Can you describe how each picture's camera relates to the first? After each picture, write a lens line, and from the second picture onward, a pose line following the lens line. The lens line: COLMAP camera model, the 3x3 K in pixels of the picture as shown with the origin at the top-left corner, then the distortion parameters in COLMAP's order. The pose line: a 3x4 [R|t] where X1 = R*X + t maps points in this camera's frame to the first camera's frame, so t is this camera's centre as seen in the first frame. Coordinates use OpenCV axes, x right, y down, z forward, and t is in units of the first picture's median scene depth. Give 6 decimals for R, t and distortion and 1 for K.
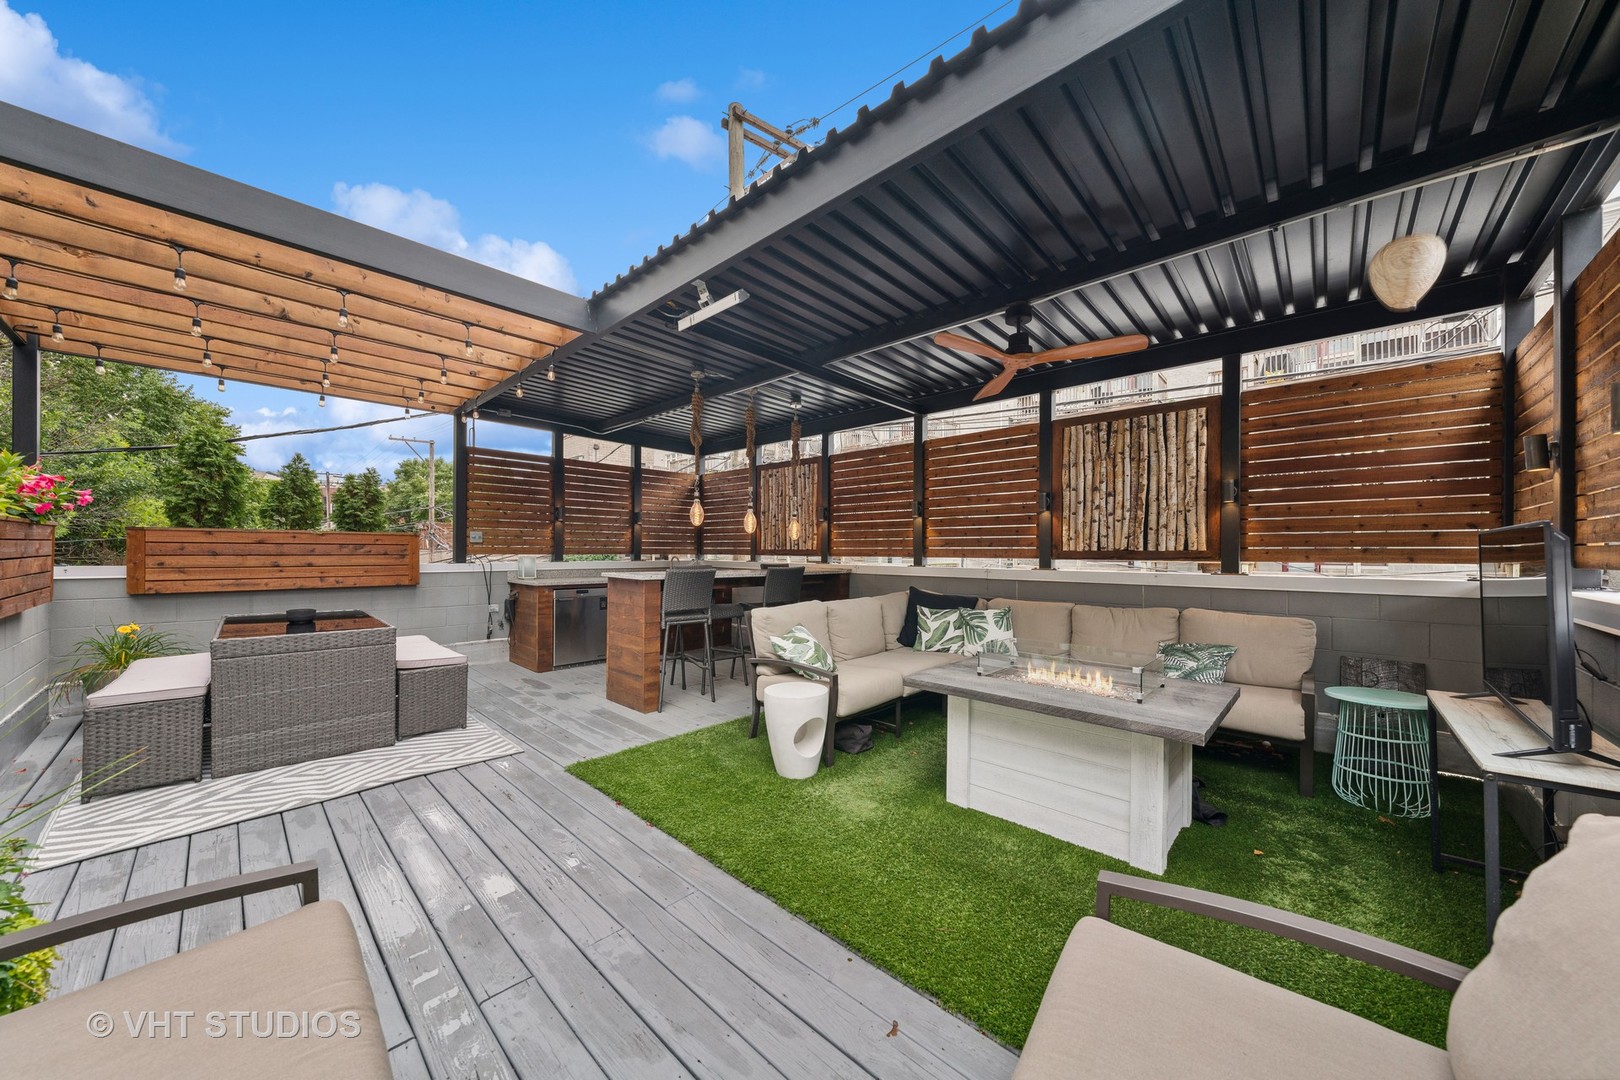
lens RADIAL K [[557.7, 0, 802.6], [0, 557.7, 553.9], [0, 0, 1]] dist [0.000866, 0.000030]
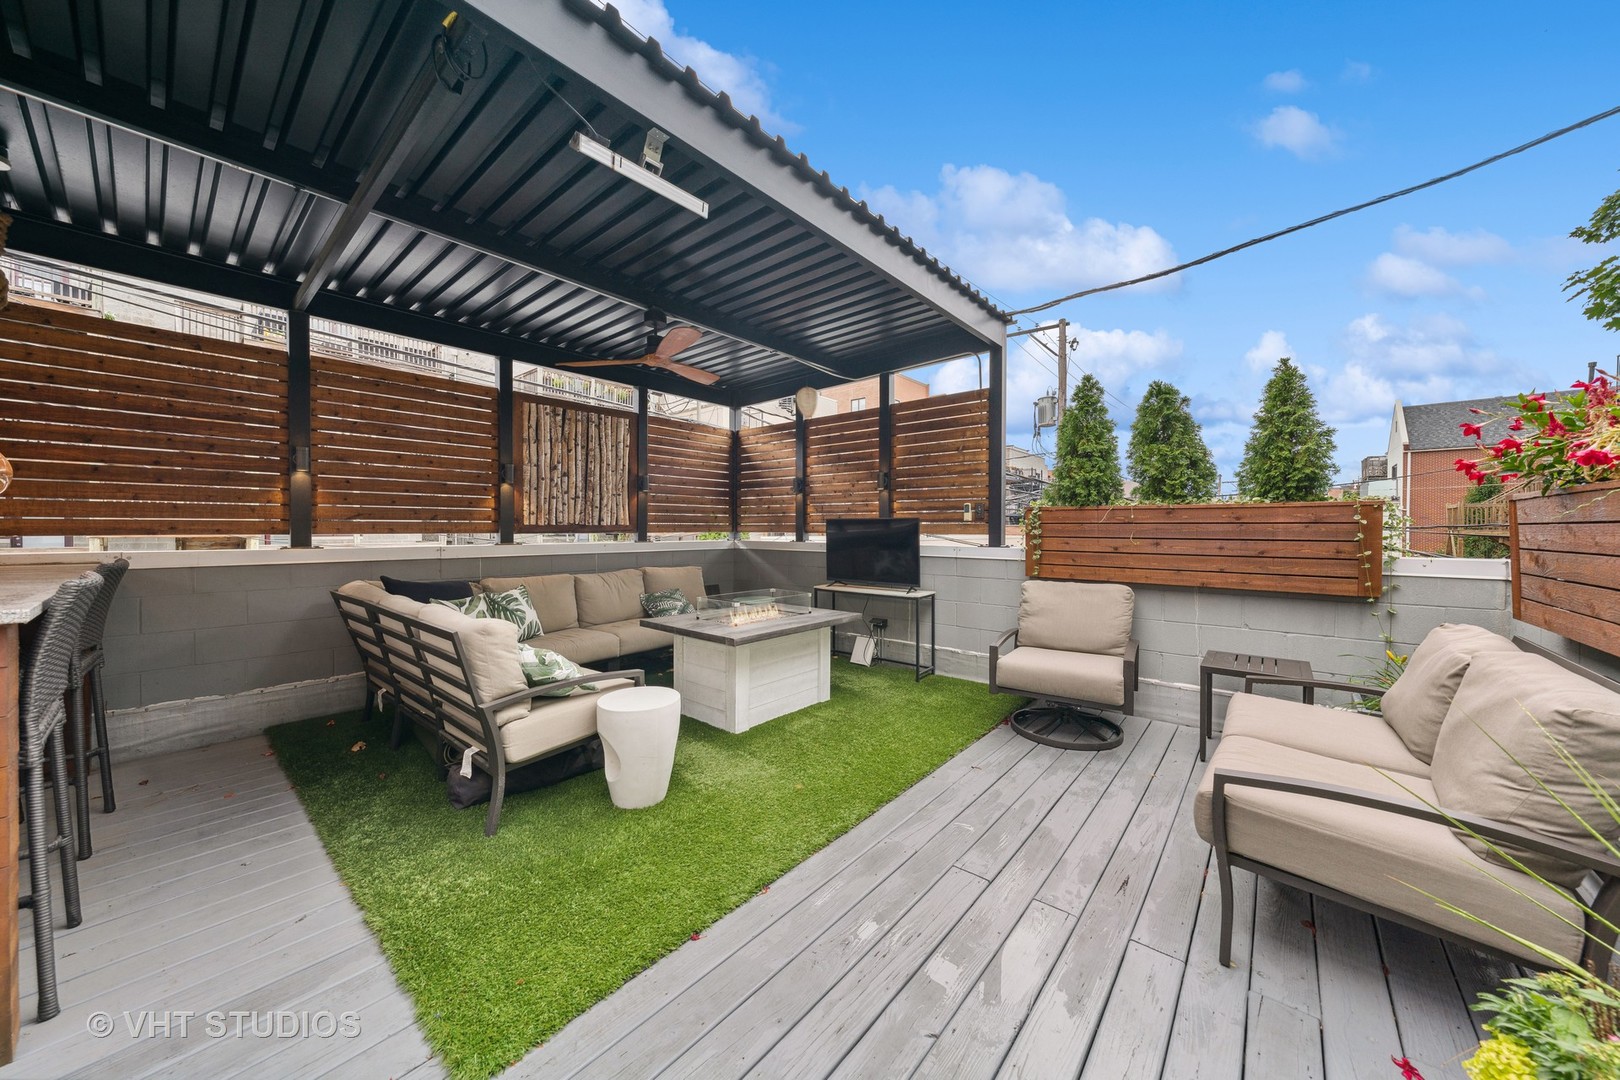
lens RADIAL K [[559.6, 0, 810.3], [0, 559.6, 538.0], [0, 0, 1]] dist [-0.001202, 0.000105]
pose [[-0.057452, -0.023968, 0.998061, -0.601683], [0.000829, 0.999710, 0.024056, -0.006333], [-0.998348, 0.002210, -0.057415, 0.576471]]
